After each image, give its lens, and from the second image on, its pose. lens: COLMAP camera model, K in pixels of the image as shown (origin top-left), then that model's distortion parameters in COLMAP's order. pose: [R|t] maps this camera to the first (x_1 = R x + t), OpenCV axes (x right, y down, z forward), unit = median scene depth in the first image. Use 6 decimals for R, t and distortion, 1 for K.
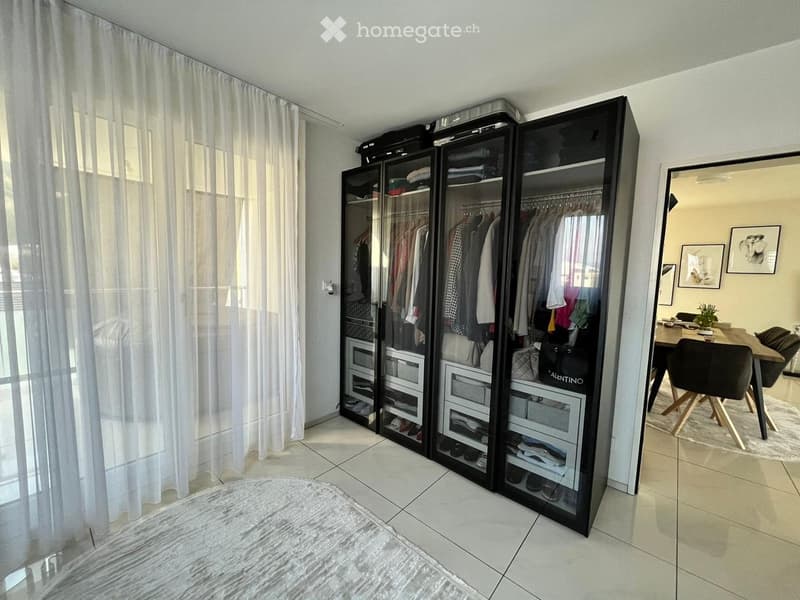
lens RADIAL K [[325.1, 0, 399.2], [0, 325.1, 299.3], [0, 0, 1]] dist [0.000600, -0.001237]
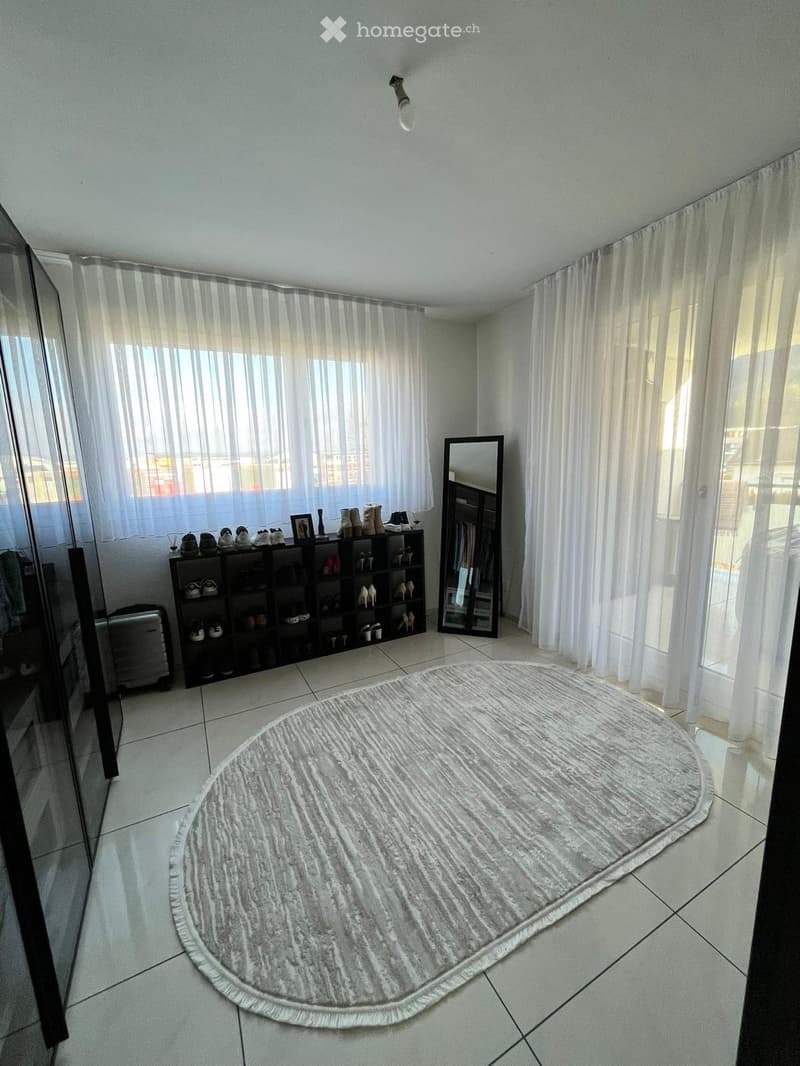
lens RADIAL K [[433.2, 0, 398.8], [0, 433.2, 533.0], [0, 0, 1]] dist [0.000600, -0.001237]
pose [[-0.367639, 0.148222, -0.918081, 0.830127], [-0.071806, 0.979745, 0.186932, -0.061762], [0.927192, 0.134647, -0.349549, 0.853966]]
